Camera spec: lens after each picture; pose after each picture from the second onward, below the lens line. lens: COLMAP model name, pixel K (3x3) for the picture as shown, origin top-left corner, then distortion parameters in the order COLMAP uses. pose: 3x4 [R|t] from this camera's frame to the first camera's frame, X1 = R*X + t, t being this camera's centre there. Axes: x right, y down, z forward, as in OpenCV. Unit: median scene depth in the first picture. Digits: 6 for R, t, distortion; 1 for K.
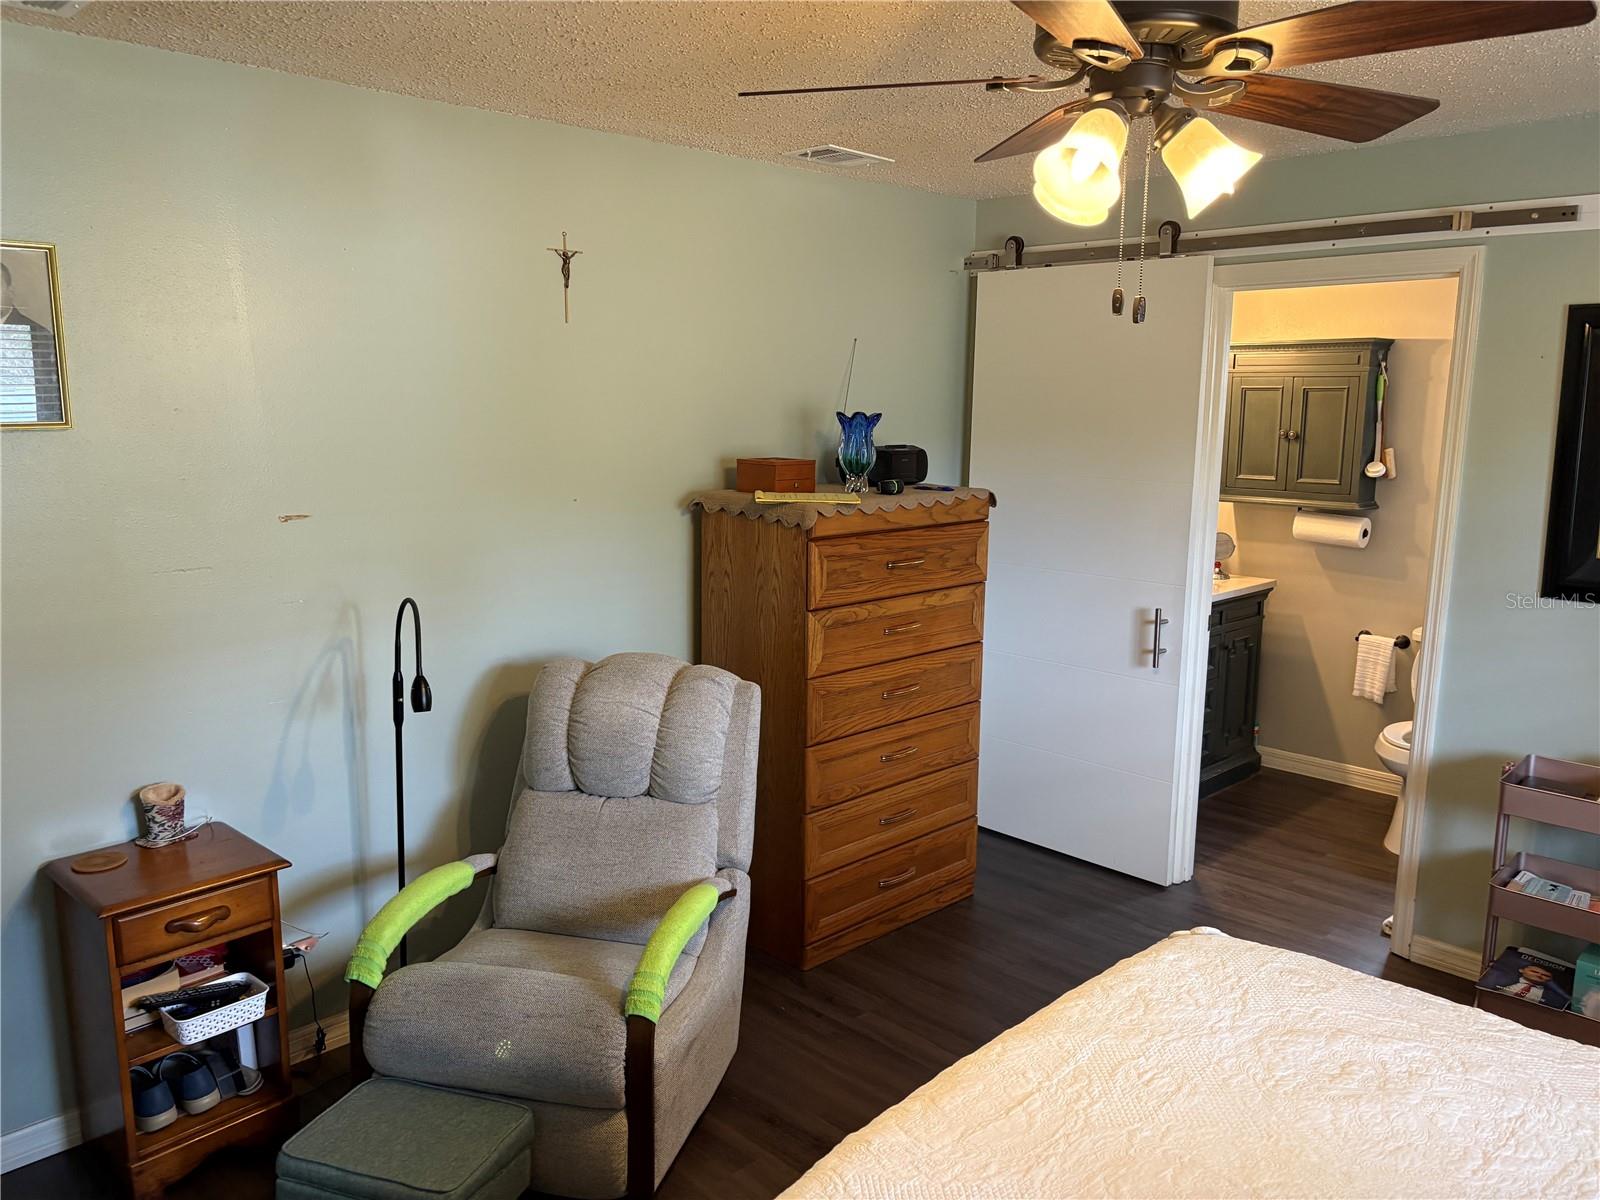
lens RADIAL K [[1223.5, 0, 789.4], [0, 1223.5, 601.7], [0, 0, 1]] dist [0.012482, -0.016539]
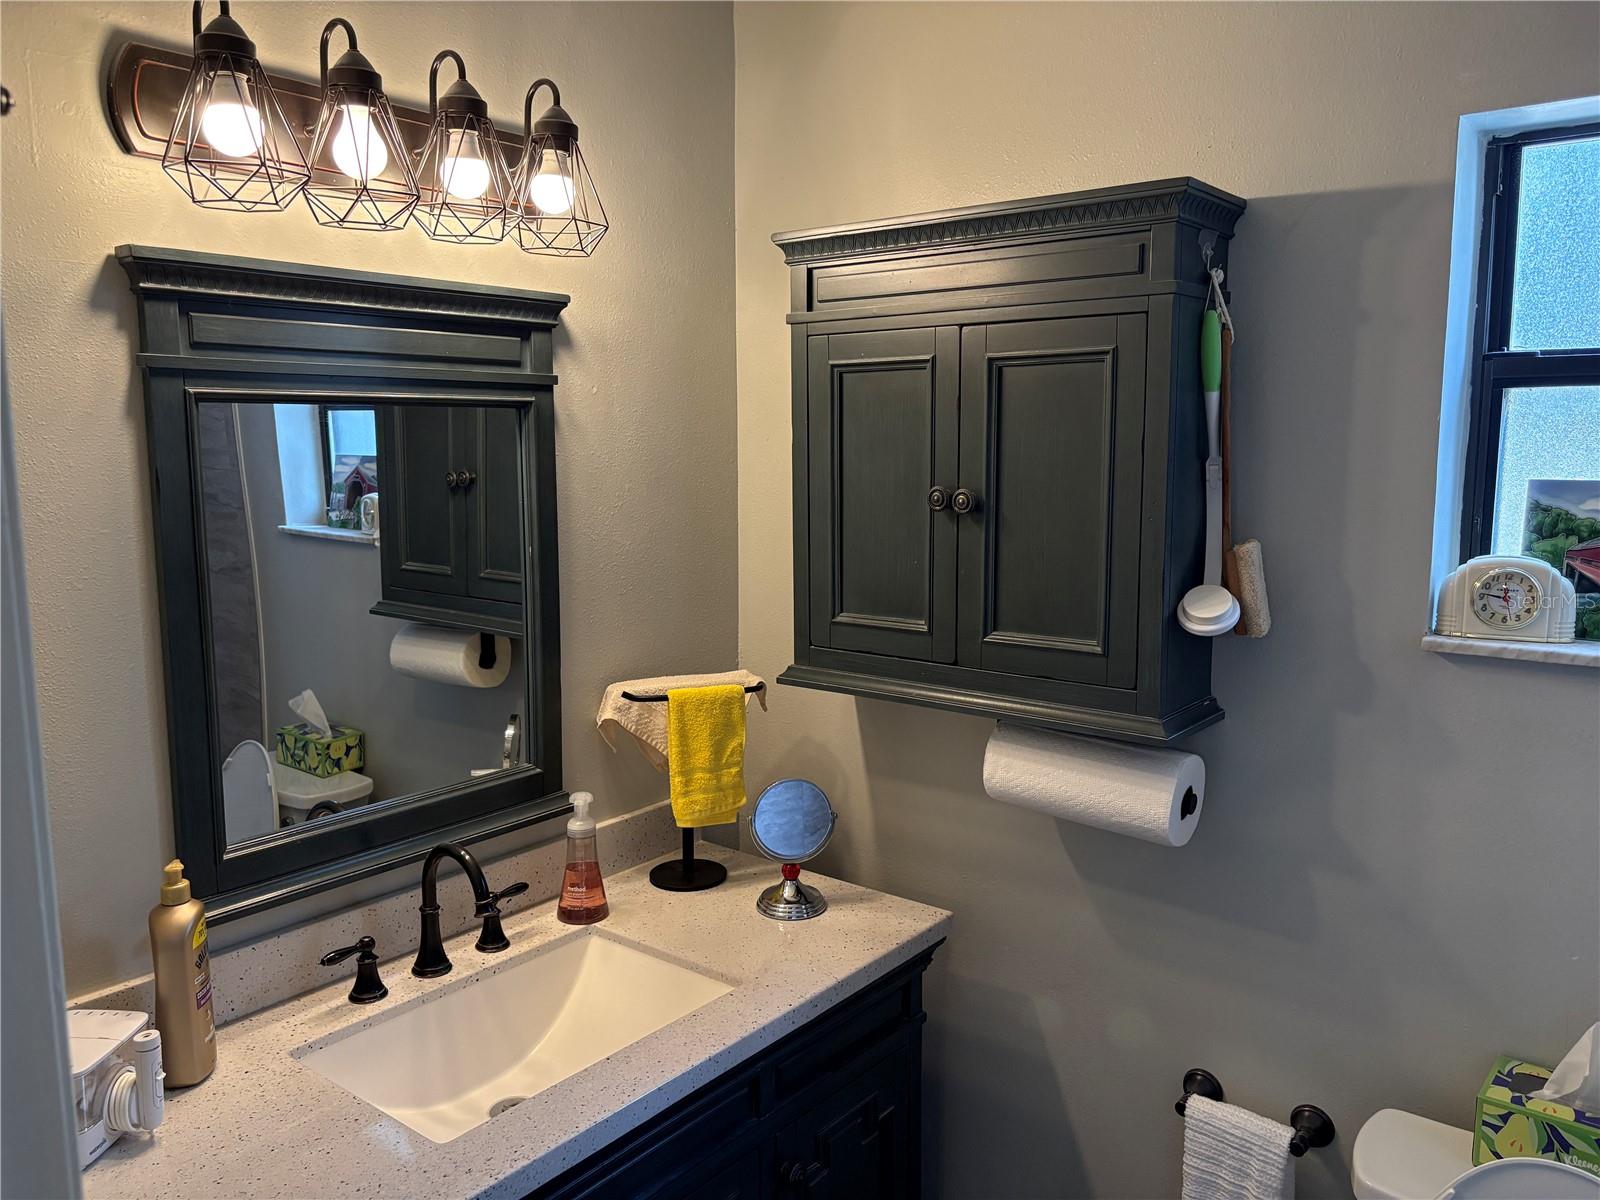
lens RADIAL K [[1223.5, 0, 807.7], [0, 1223.5, 596.9], [0, 0, 1]] dist [0.012482, -0.016539]
pose [[0.991610, -0.032105, 0.125217, 0.332411], [0.036222, 0.998871, -0.030745, -0.103458], [-0.124088, 0.035023, 0.991653, 0.692135]]
